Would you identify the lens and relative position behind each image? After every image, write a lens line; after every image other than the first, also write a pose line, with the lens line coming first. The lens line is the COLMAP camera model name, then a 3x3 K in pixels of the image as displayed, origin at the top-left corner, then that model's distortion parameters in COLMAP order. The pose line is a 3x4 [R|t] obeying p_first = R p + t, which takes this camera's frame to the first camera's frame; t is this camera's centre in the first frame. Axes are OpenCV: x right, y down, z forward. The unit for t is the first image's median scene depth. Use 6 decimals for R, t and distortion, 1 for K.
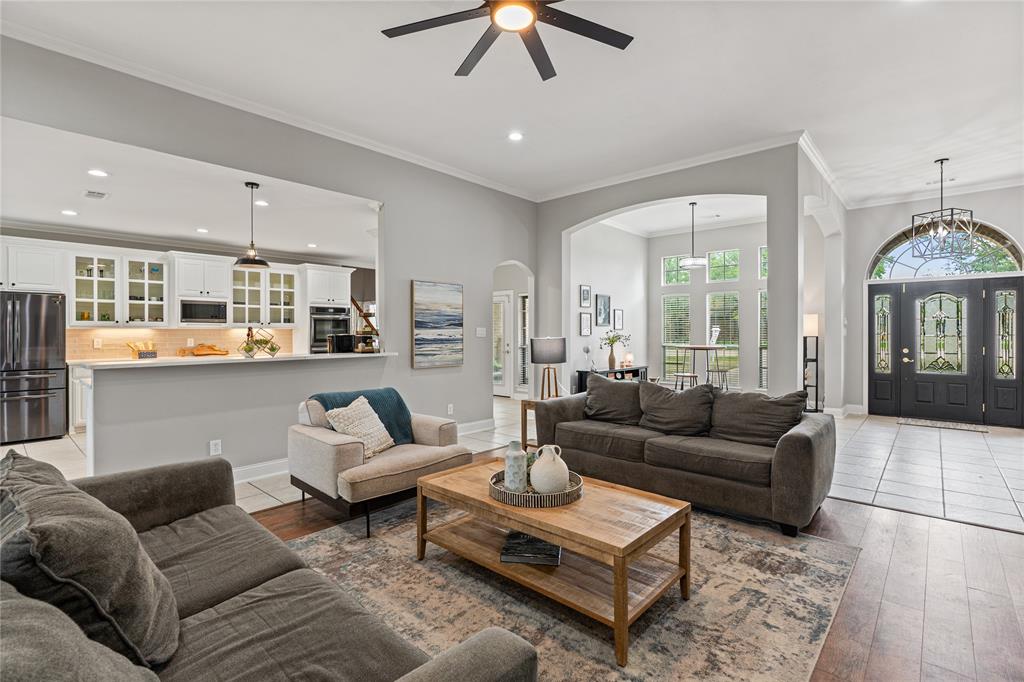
lens RADIAL K [[476.8, 0, 512.2], [0, 476.8, 328.1], [0, 0, 1]] dist [-0.003862, -0.000344]
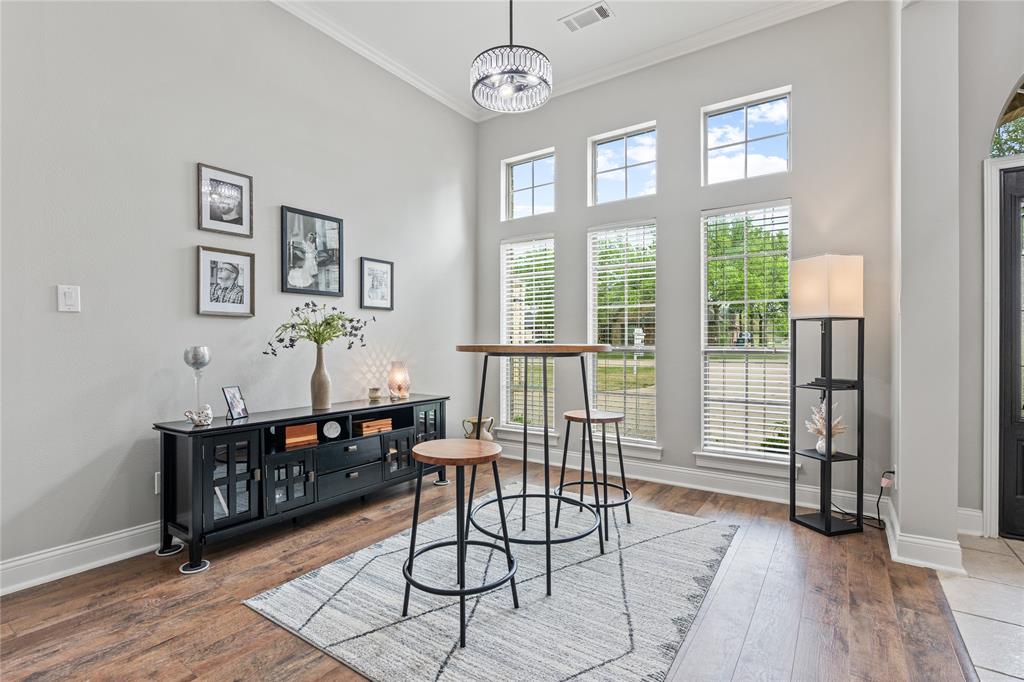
lens RADIAL K [[481.9, 0, 512.0], [0, 481.9, 341.0], [0, 0, 1]] dist [-0.002620, -0.000603]
pose [[0.991114, 0.002370, 0.132992, 0.387136], [-0.003090, 0.999982, 0.005207, 0.039361], [-0.132977, -0.005572, 0.991103, 0.785043]]
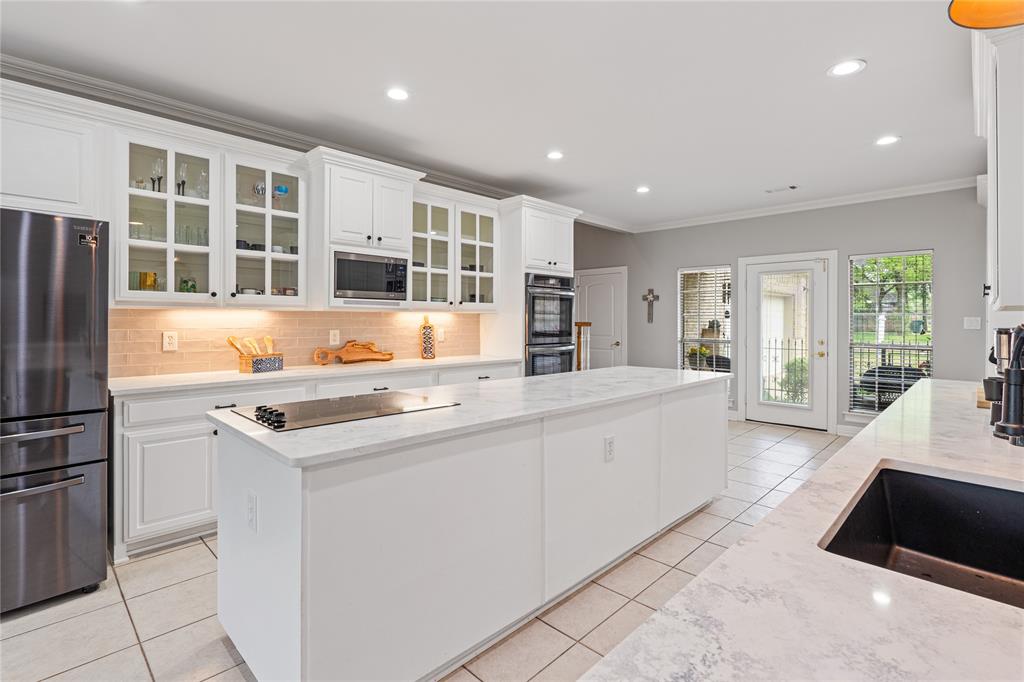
lens RADIAL K [[483.4, 0, 512.2], [0, 483.4, 314.4], [0, 0, 1]] dist [-0.003336, -0.000606]
pose [[0.999374, 0.003986, -0.035151, -0.528262], [-0.004151, 0.999981, -0.004638, 0.007182], [0.035132, 0.004781, 0.999371, 0.546141]]
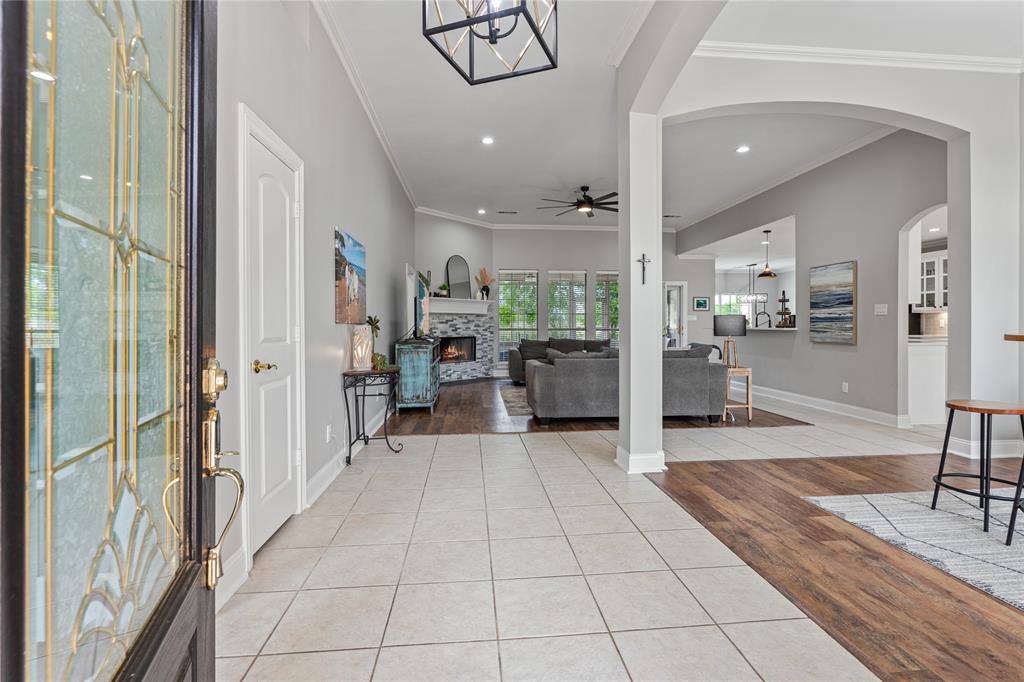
lens RADIAL K [[485.7, 0, 512.1], [0, 485.7, 327.9], [0, 0, 1]] dist [0.000877, 0.000128]
pose [[-0.683393, 0.006515, -0.730021, 0.990623], [0.007529, 0.999970, 0.001877, 0.033913], [0.730012, -0.004213, -0.683422, 1.069080]]
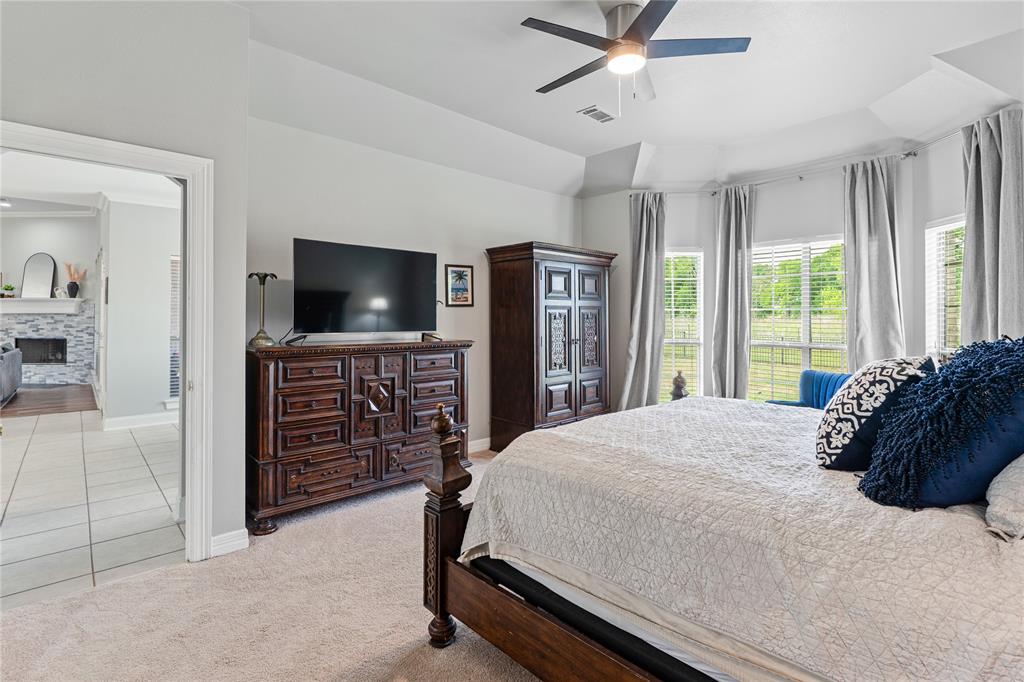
lens RADIAL K [[483.4, 0, 512.2], [0, 483.4, 314.4], [0, 0, 1]] dist [-0.003336, -0.000606]
pose [[-0.994969, 0.000758, 0.100178, -1.525023], [-0.000500, 0.999921, -0.012532, 0.010808], [-0.100180, -0.012519, -0.994891, 1.198413]]
